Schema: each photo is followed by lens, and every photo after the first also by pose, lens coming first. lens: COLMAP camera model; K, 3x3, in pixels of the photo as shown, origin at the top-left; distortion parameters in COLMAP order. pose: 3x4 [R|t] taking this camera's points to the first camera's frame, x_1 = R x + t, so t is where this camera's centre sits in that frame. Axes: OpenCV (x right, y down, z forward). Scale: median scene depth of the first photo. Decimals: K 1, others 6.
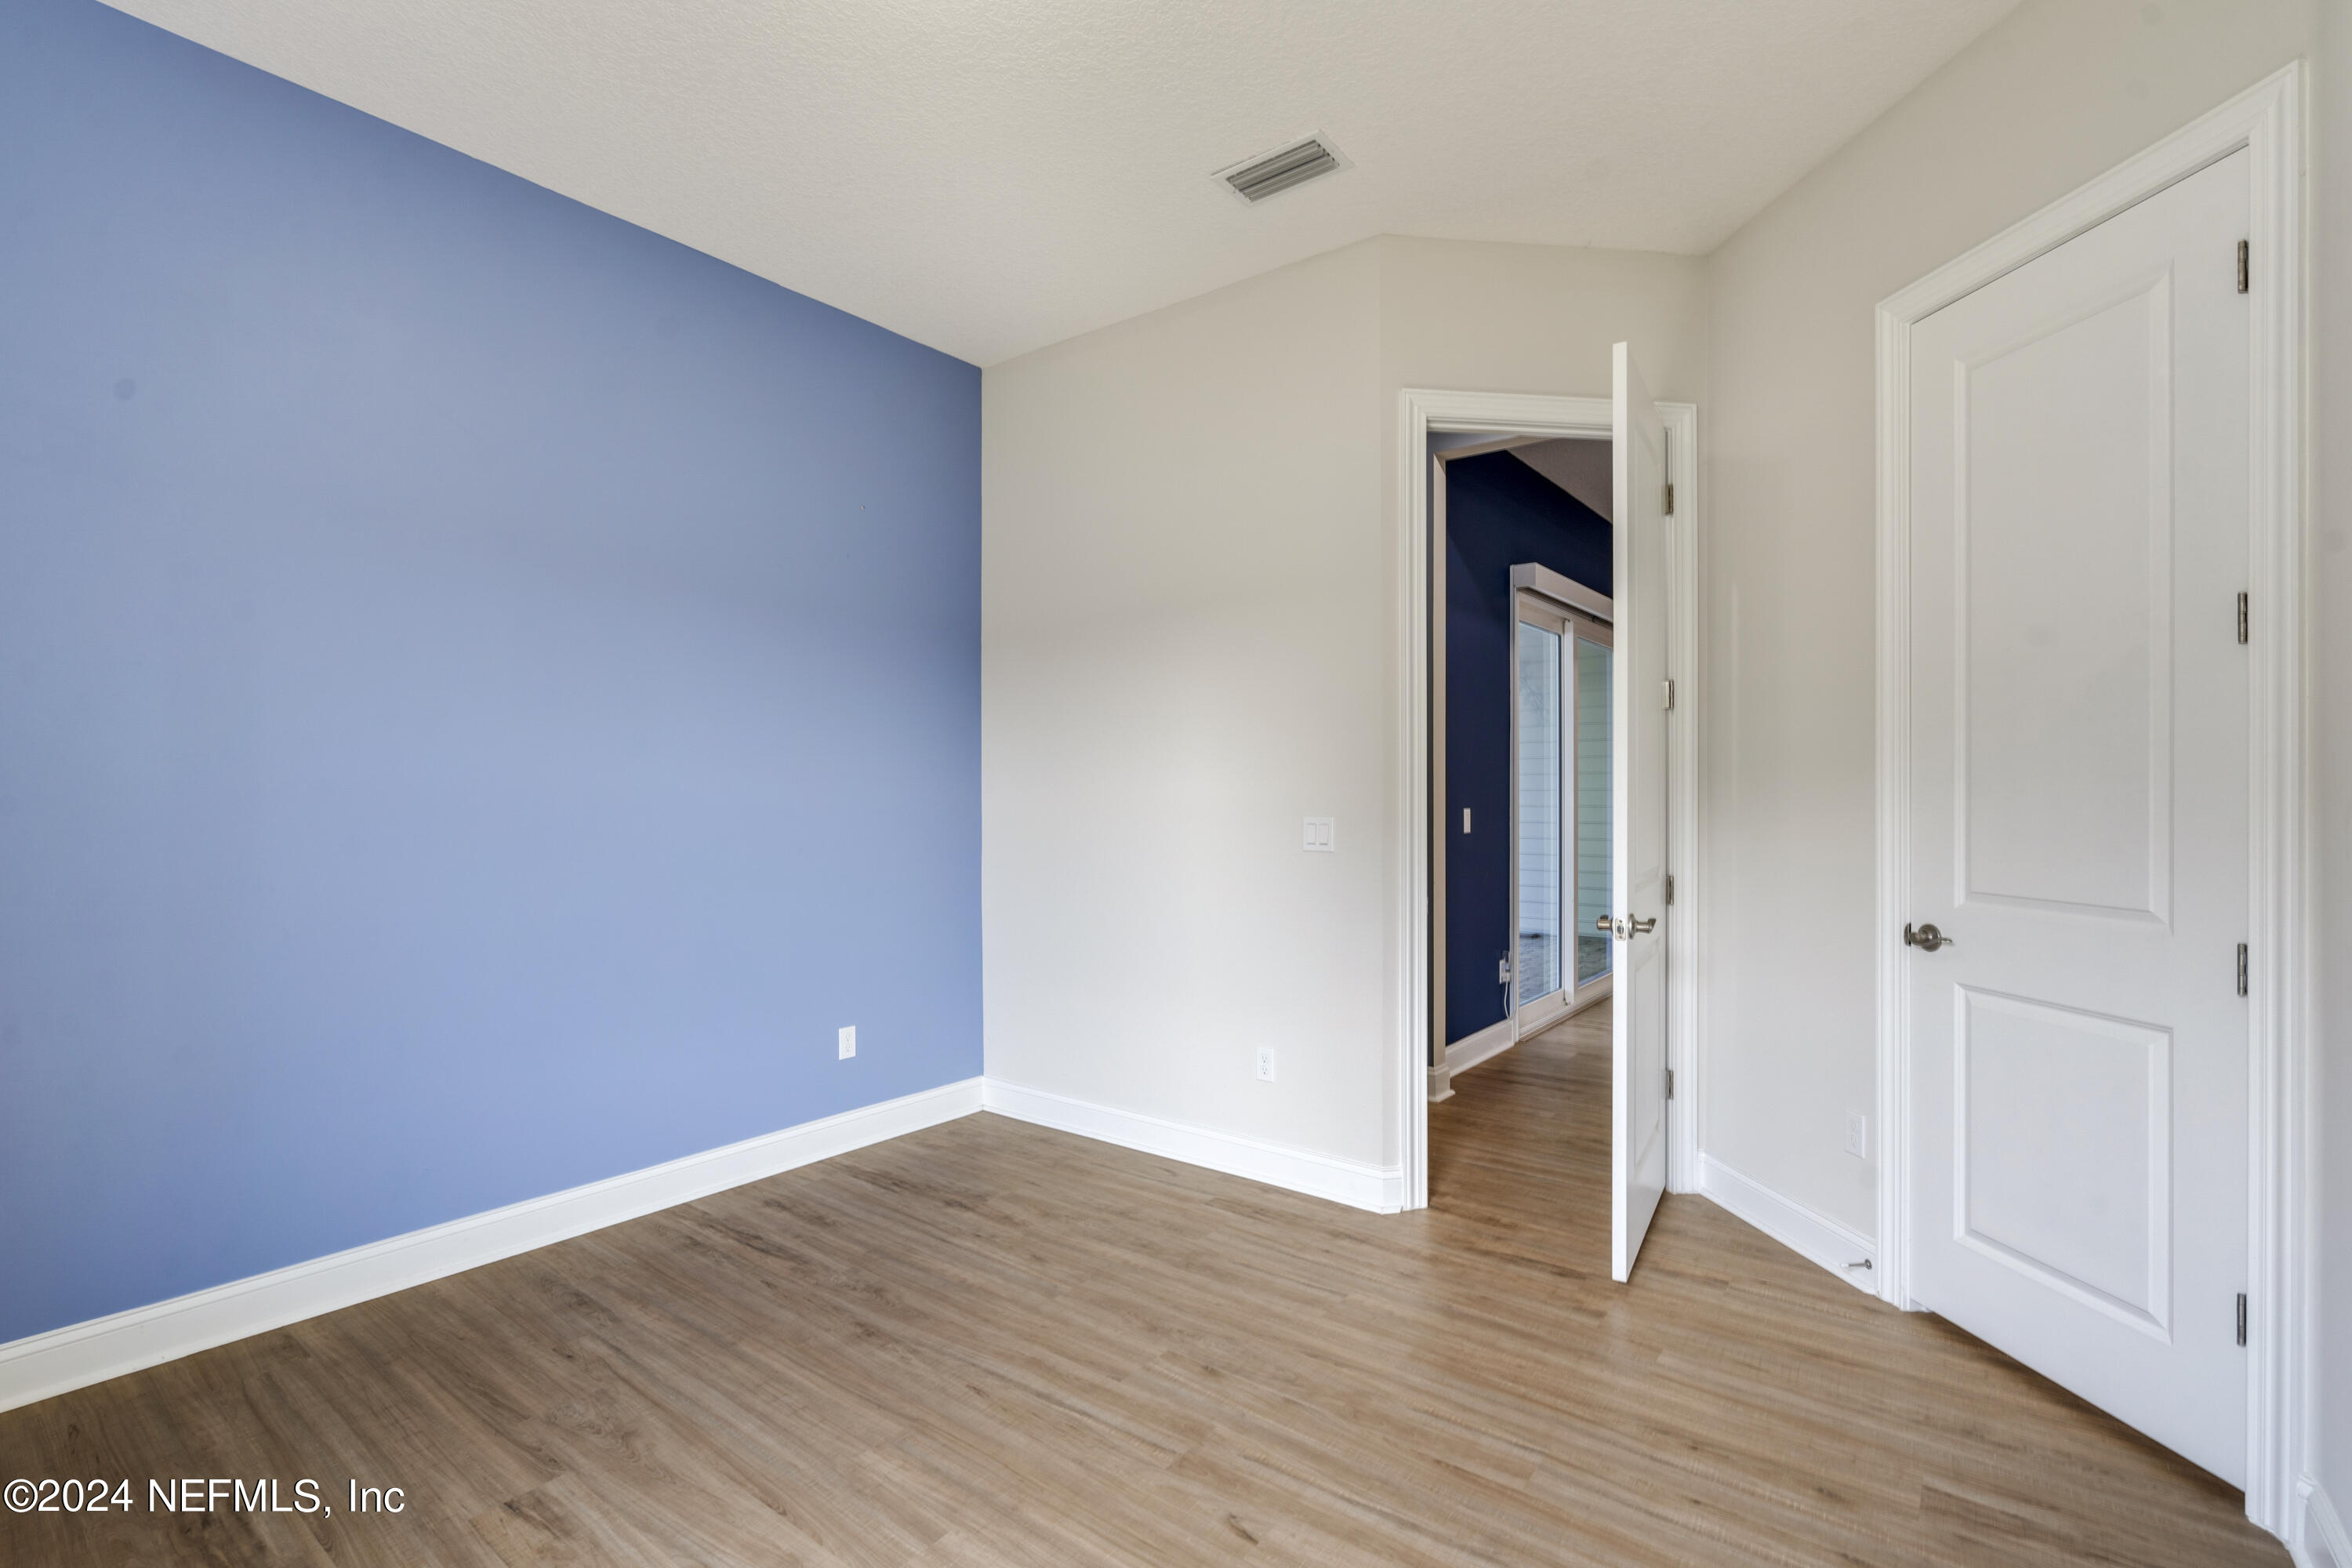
lens RADIAL K [[1073.1, 0, 1179.3], [0, 1073.1, 788.3], [0, 0, 1]] dist [-0.002299, 0.002737]
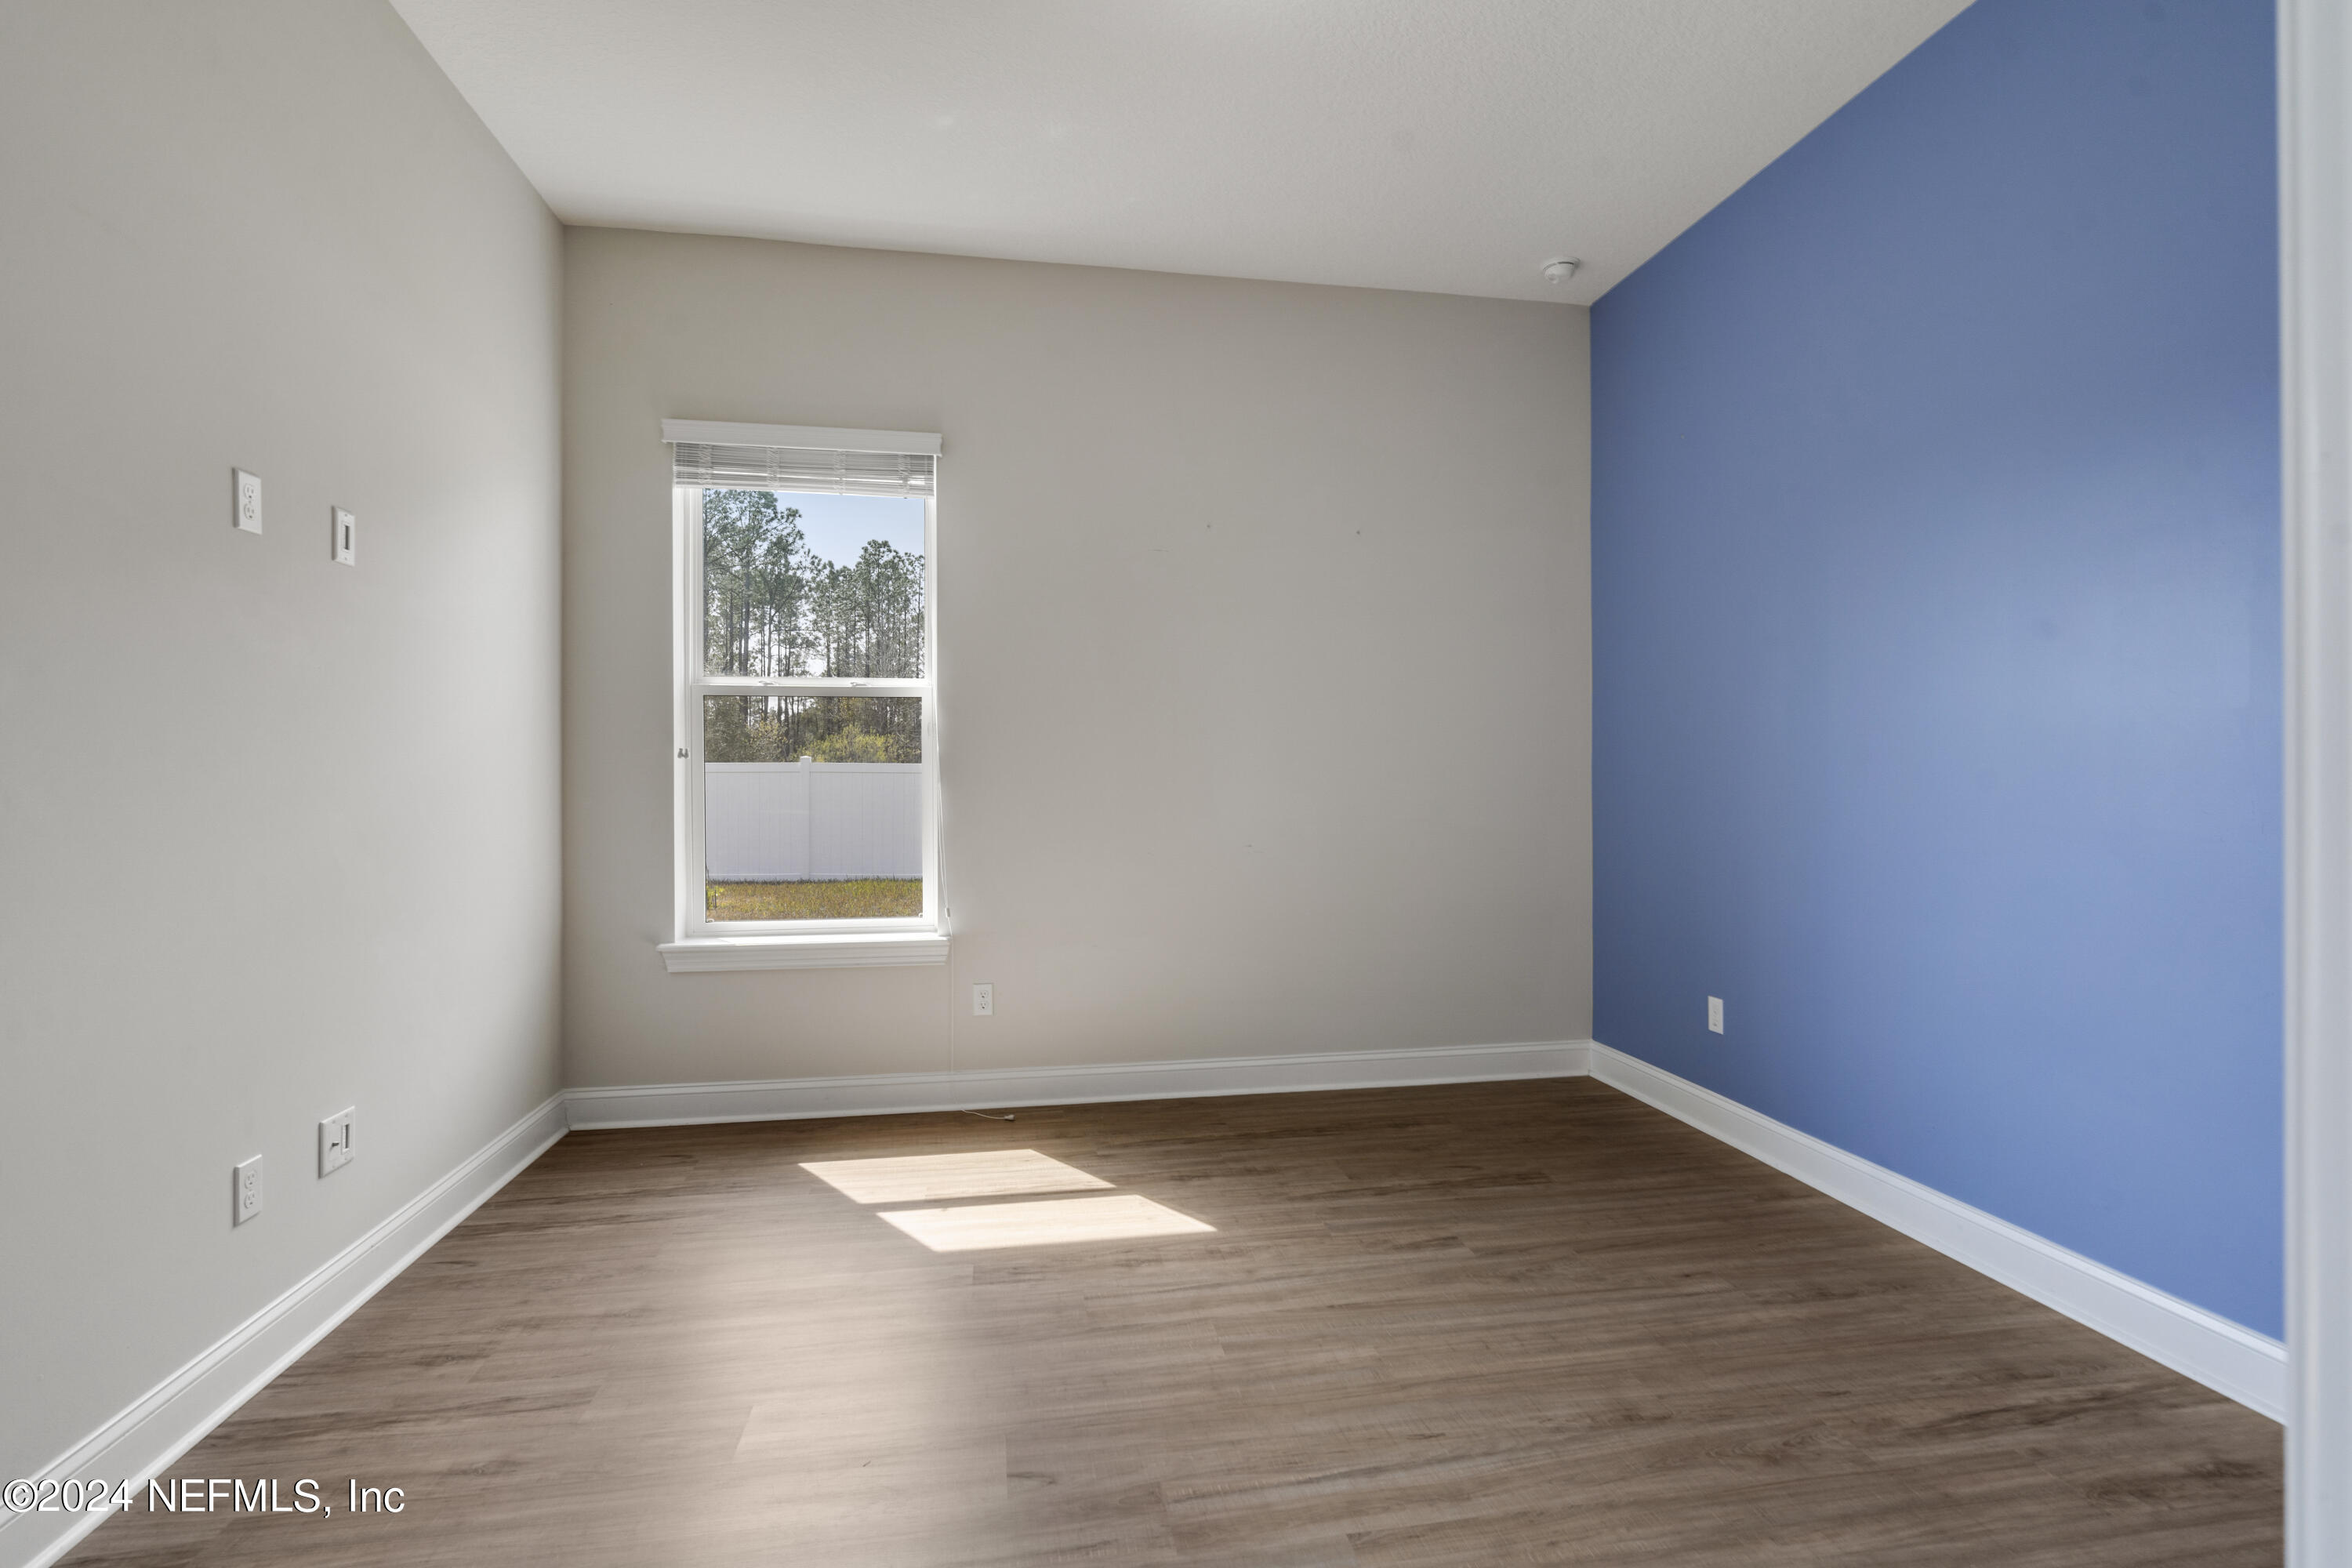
lens RADIAL K [[1073.1, 0, 1176.8], [0, 1073.1, 783.6], [0, 0, 1]] dist [-0.002299, 0.002737]
pose [[-0.681554, 0.005592, -0.731747, 0.492918], [0.006648, 0.999977, 0.001450, 0.051975], [0.731738, -0.003877, -0.681575, 1.291068]]
